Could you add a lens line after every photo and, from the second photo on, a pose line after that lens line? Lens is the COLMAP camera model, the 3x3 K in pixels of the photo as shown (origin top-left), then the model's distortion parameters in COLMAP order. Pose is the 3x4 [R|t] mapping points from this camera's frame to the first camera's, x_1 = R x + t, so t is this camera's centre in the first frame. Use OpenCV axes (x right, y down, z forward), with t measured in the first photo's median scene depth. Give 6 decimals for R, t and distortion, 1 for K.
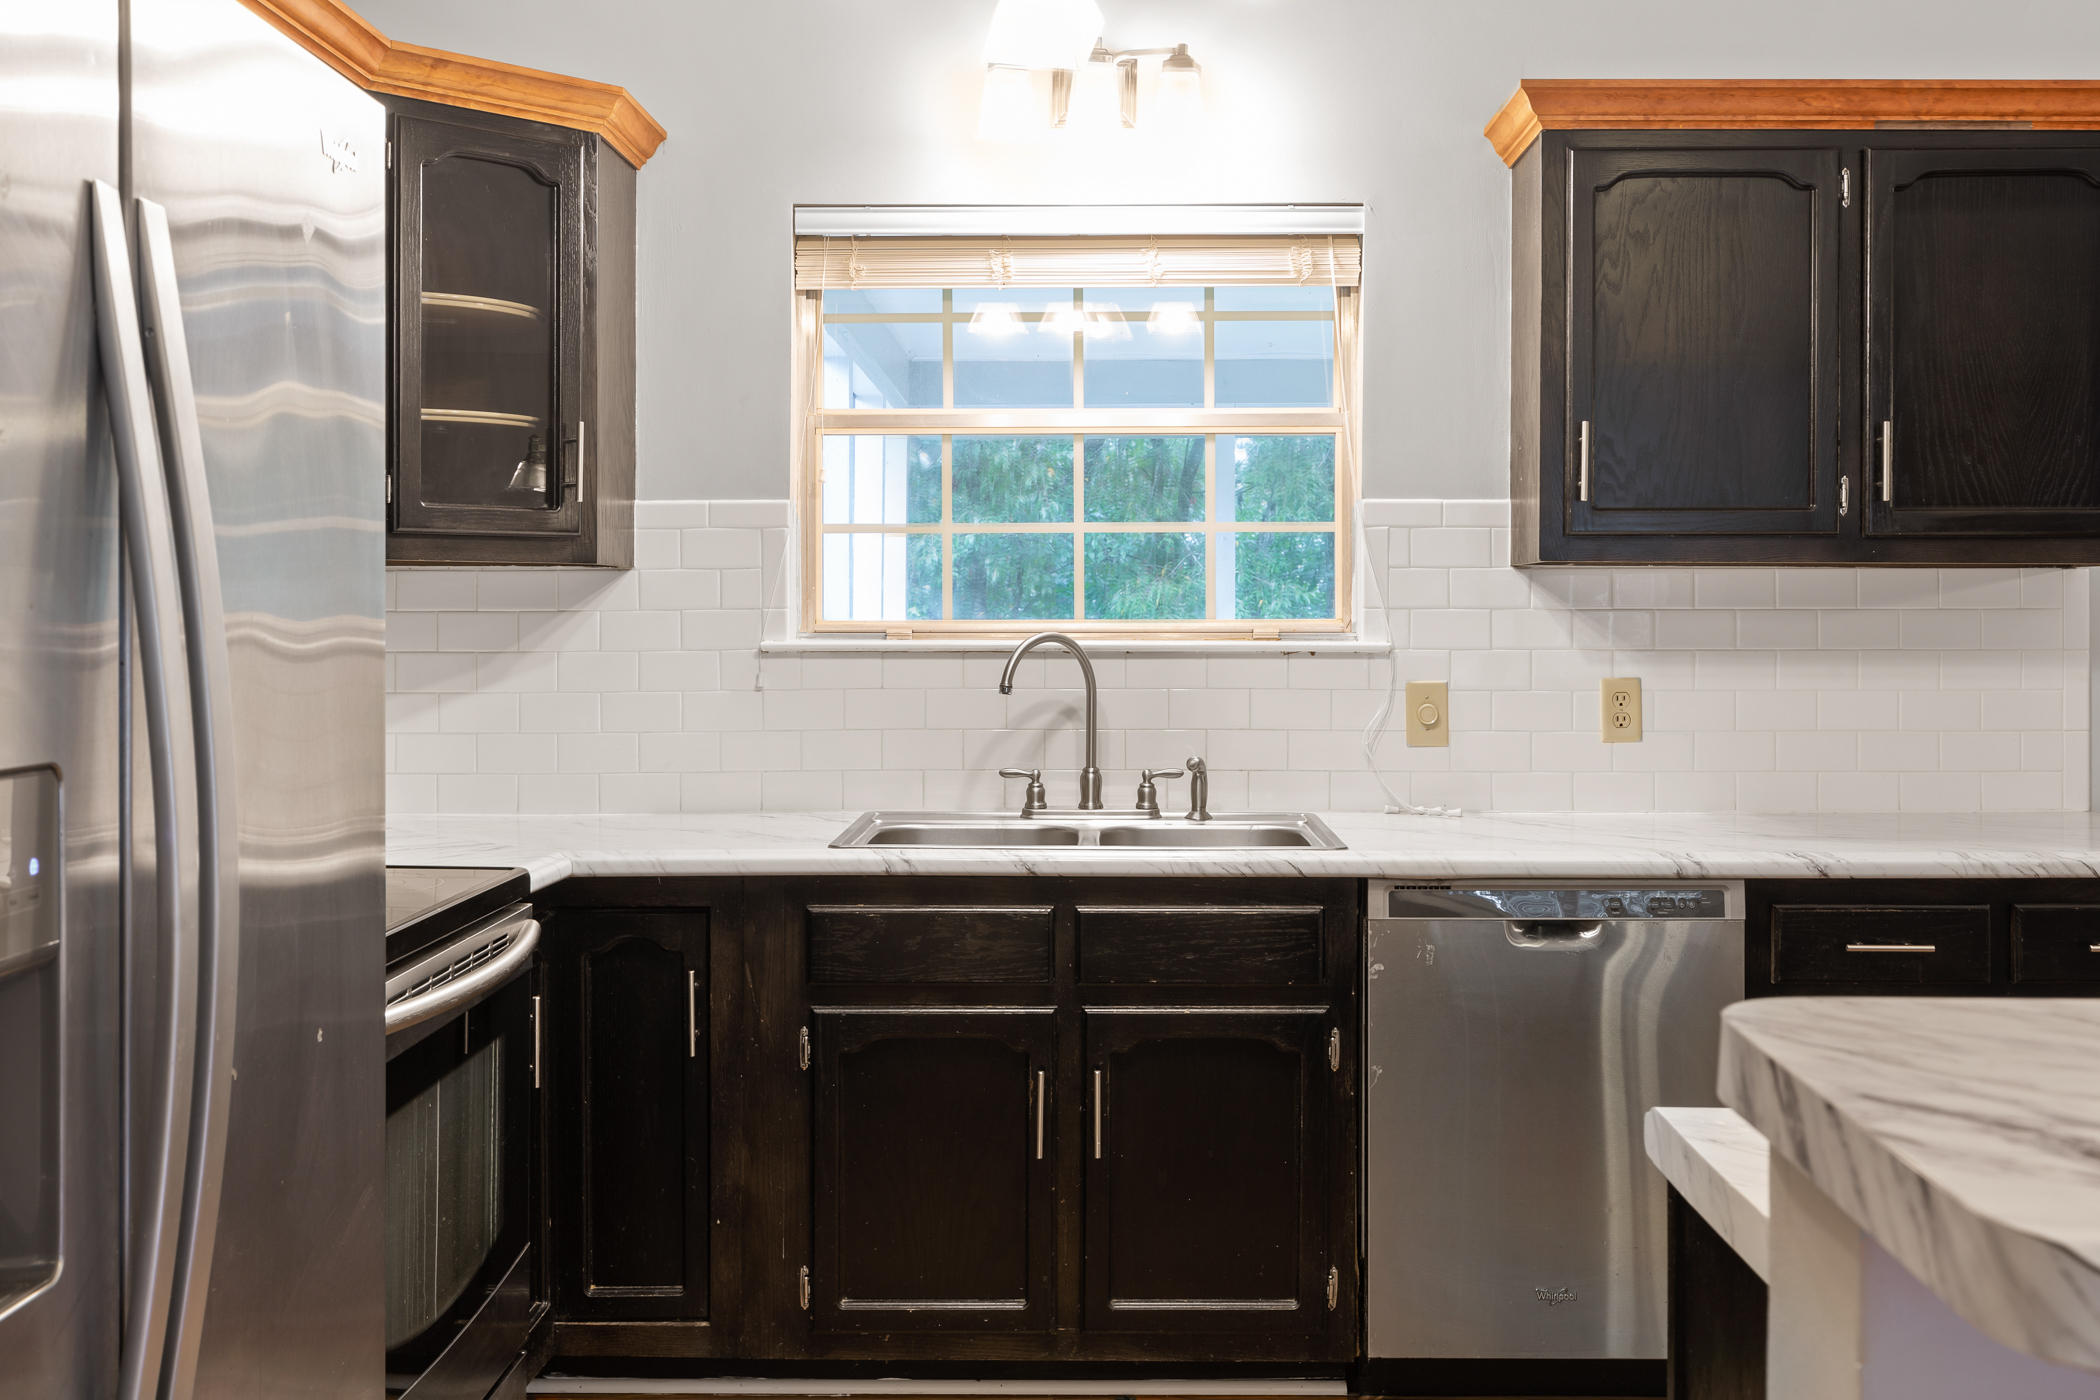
lens RADIAL K [[2094.6, 0, 1095.4], [0, 2094.6, 619.1], [0, 0, 1]] dist [0.007687, 0.007018]
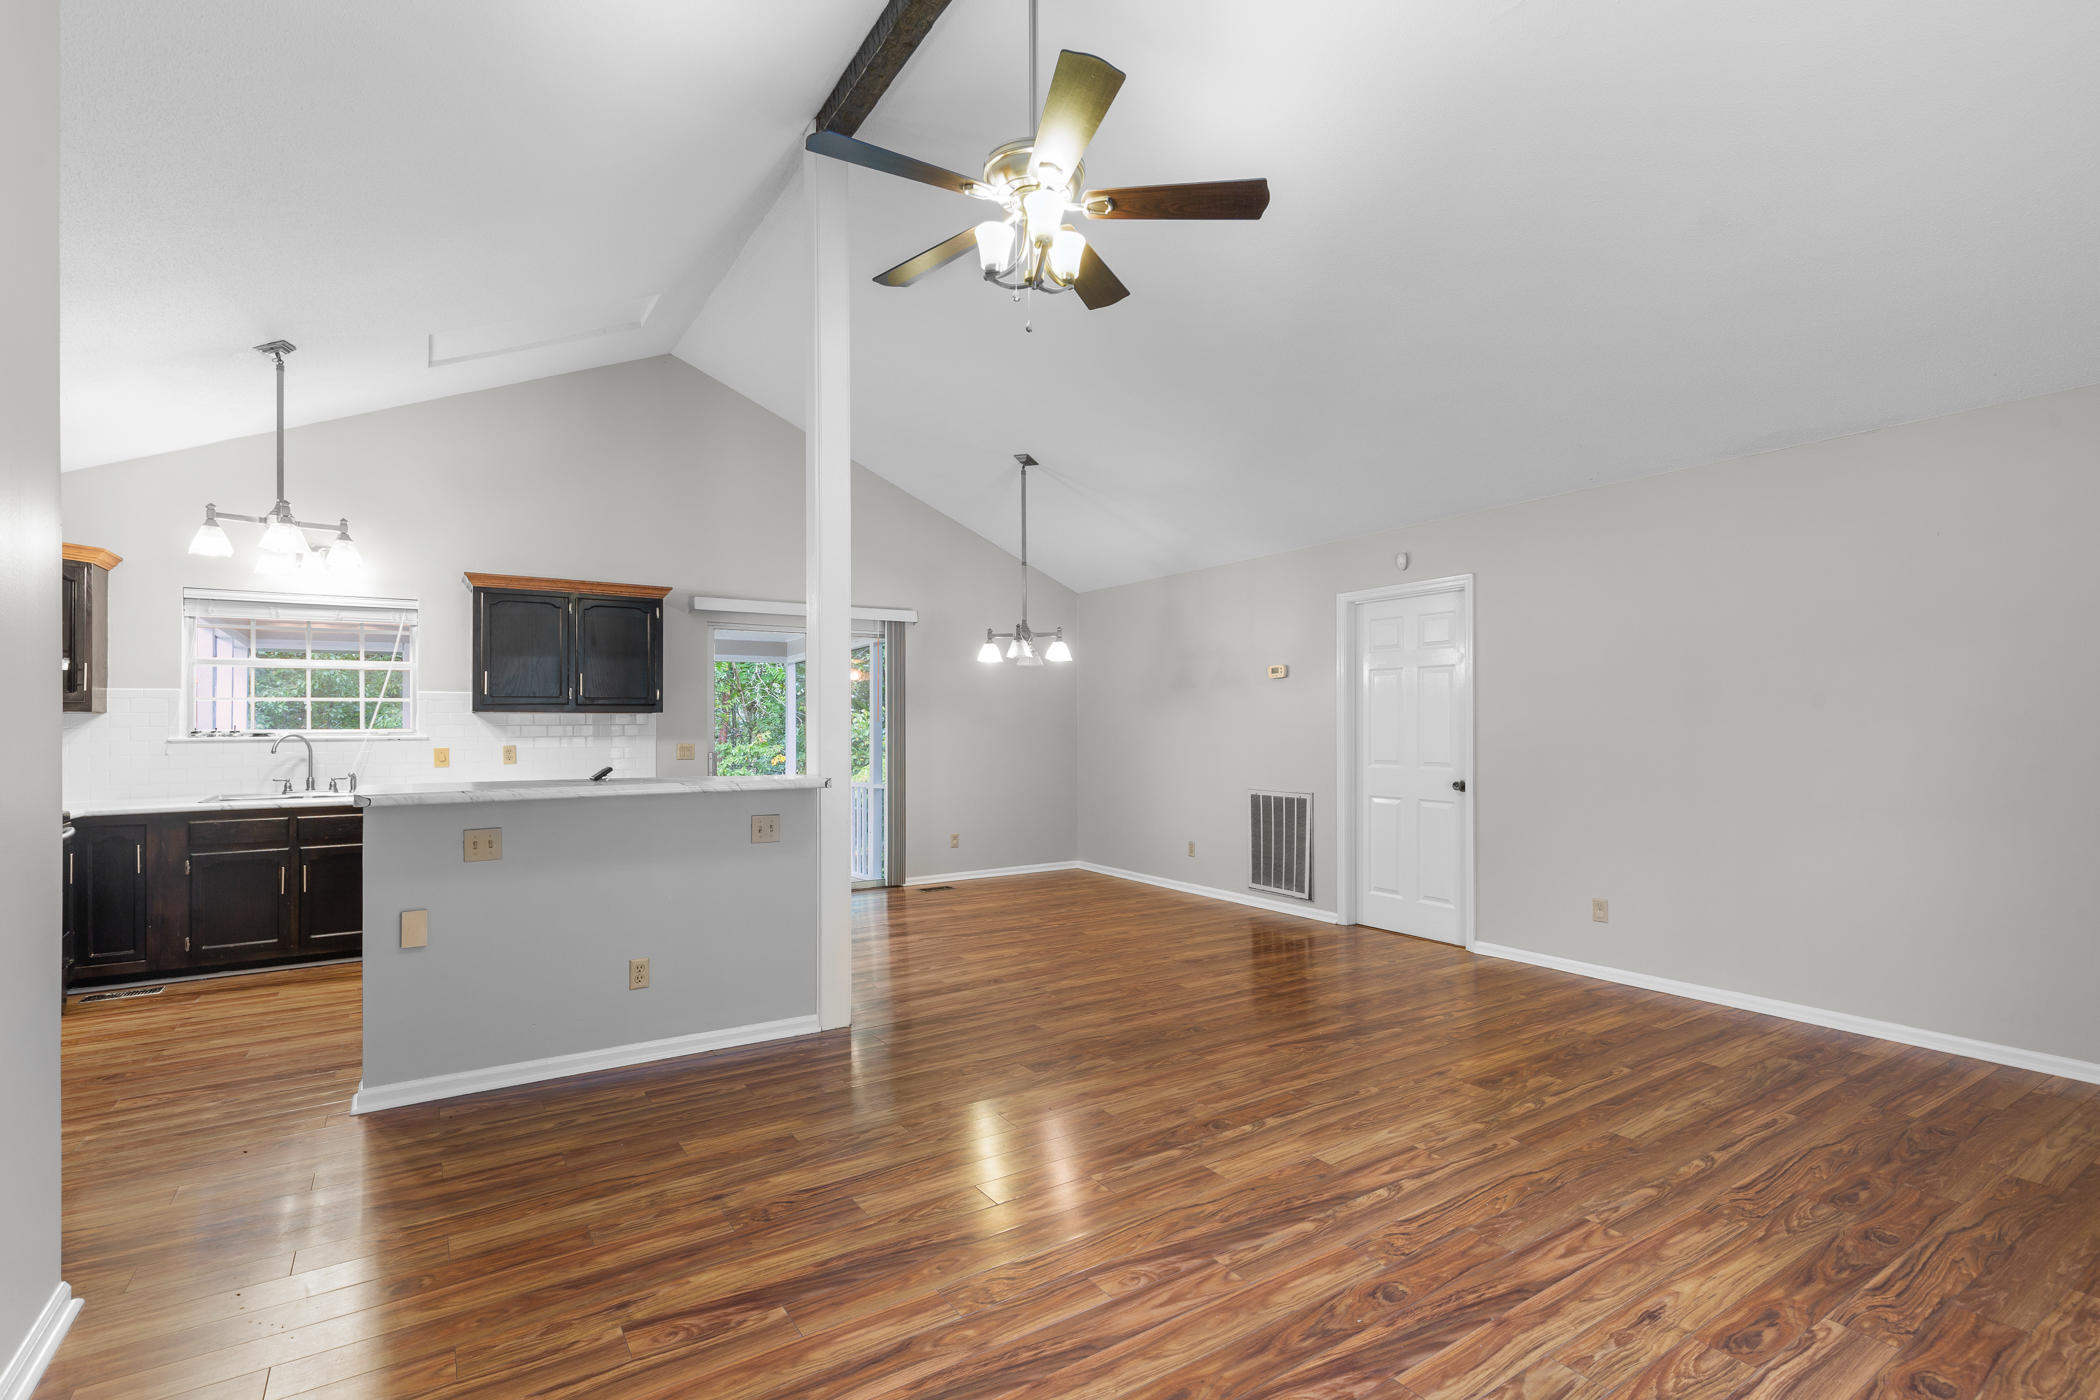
lens RADIAL K [[968.0, 0, 1041.7], [0, 968.0, 719.0], [0, 0, 1]] dist [0.005726, -0.000227]
pose [[0.836704, -0.002449, 0.547650, 0.122472], [0.006986, 0.999956, -0.006202, 0.001373], [-0.547611, 0.009015, 0.836685, -0.837473]]
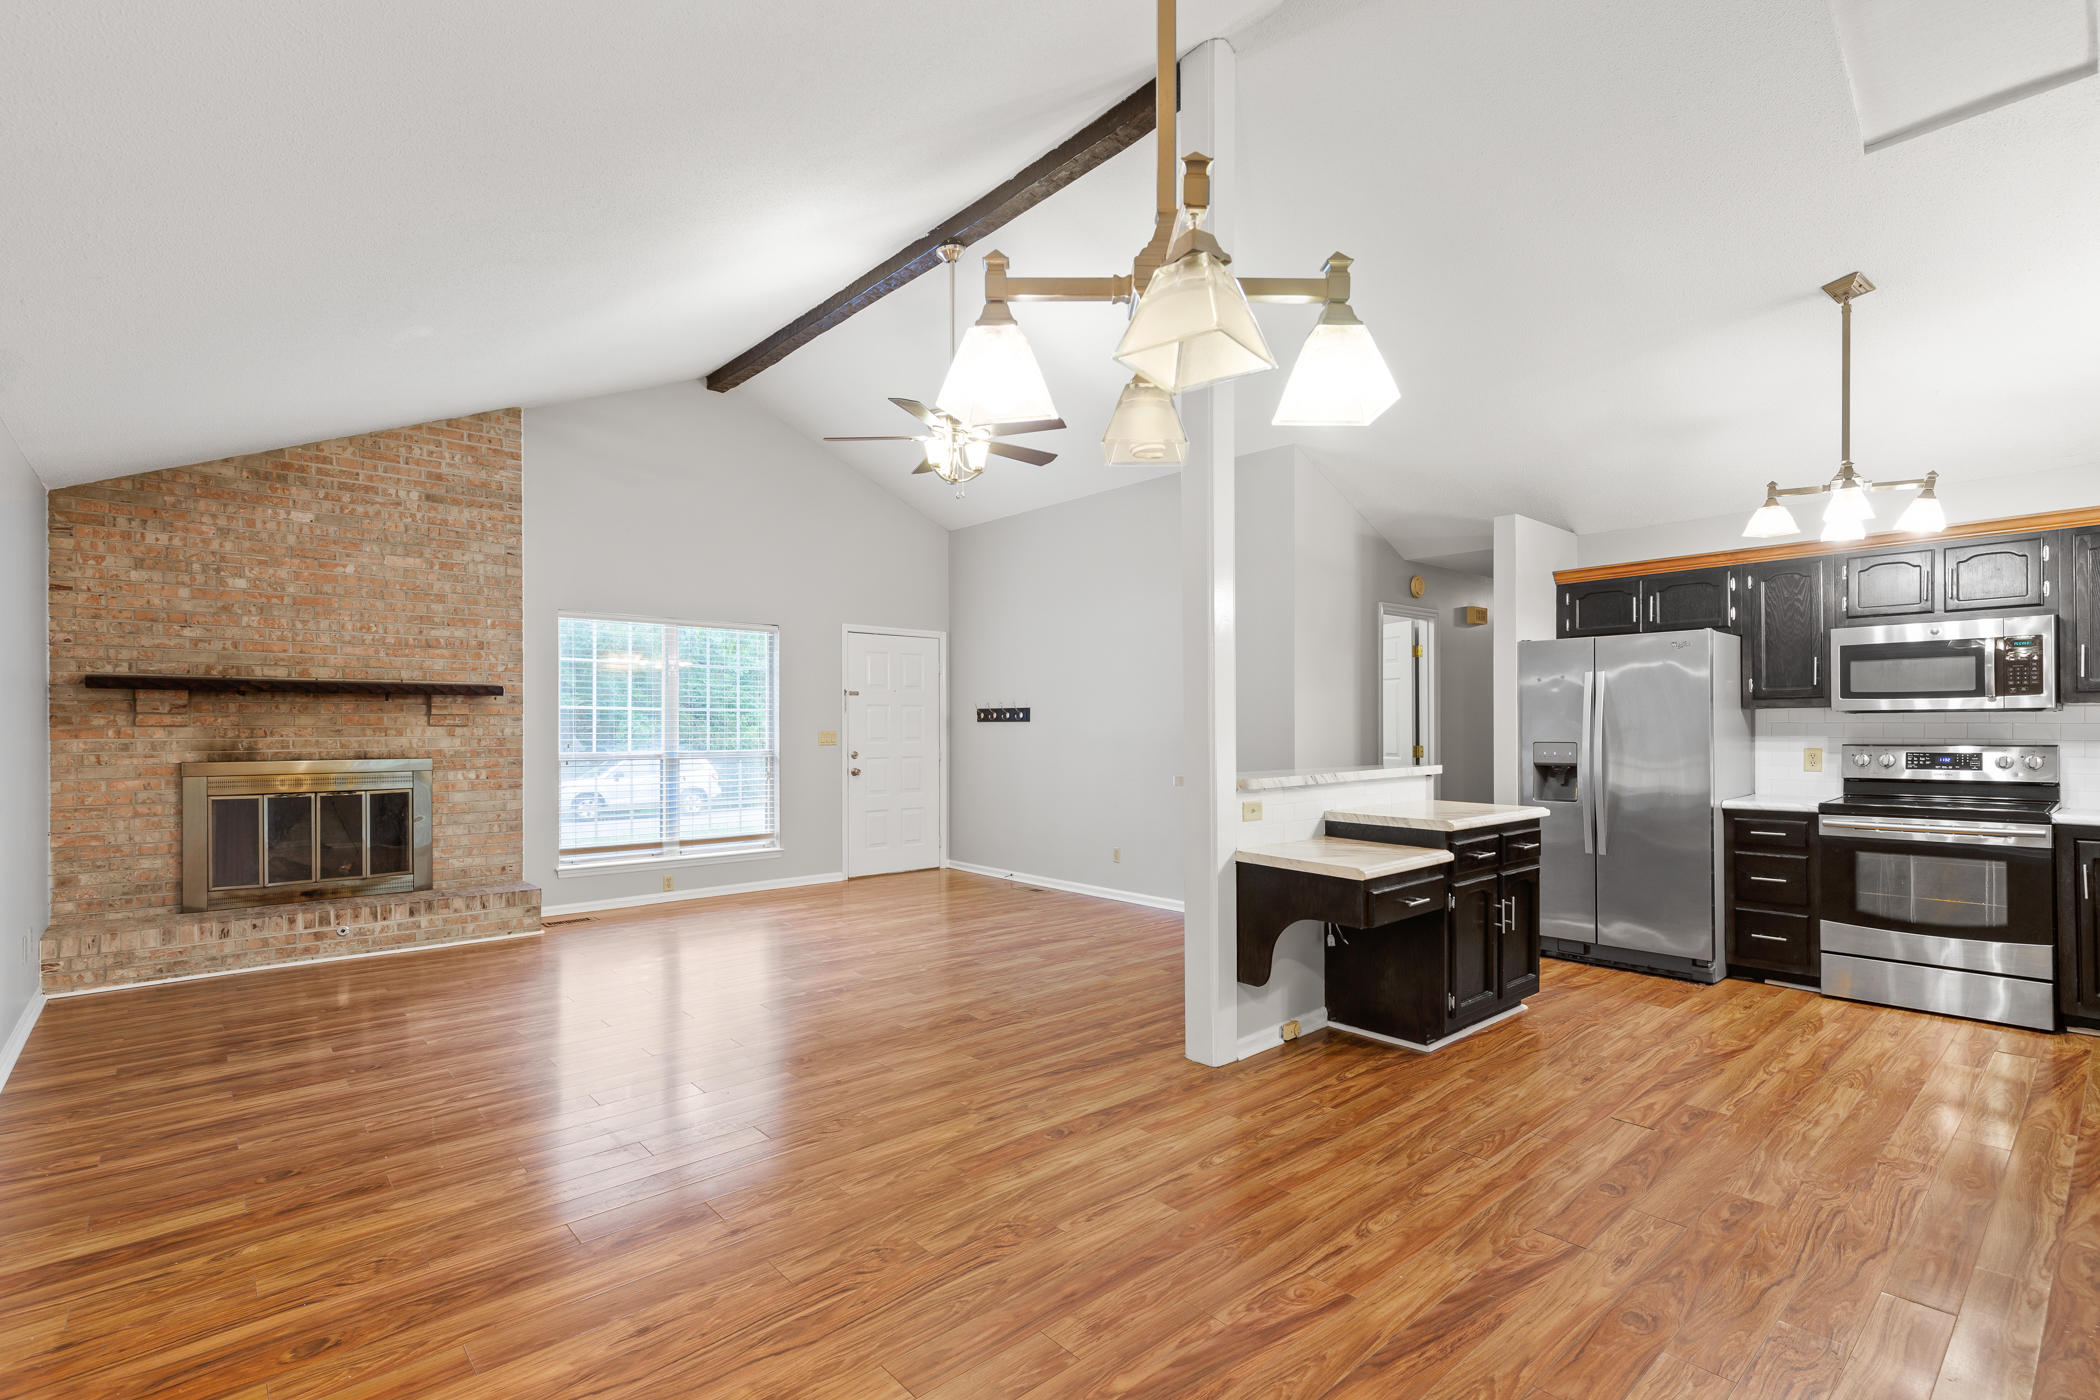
lens RADIAL K [[973.5, 0, 1049.6], [0, 973.5, 725.8], [0, 0, 1]] dist [0.005396, 0.000233]
pose [[-0.744520, 0.000796, -0.667600, 1.342781], [0.000490, 1.000000, 0.000646, 0.000880], [0.667600, 0.000154, -0.744520, 0.900896]]
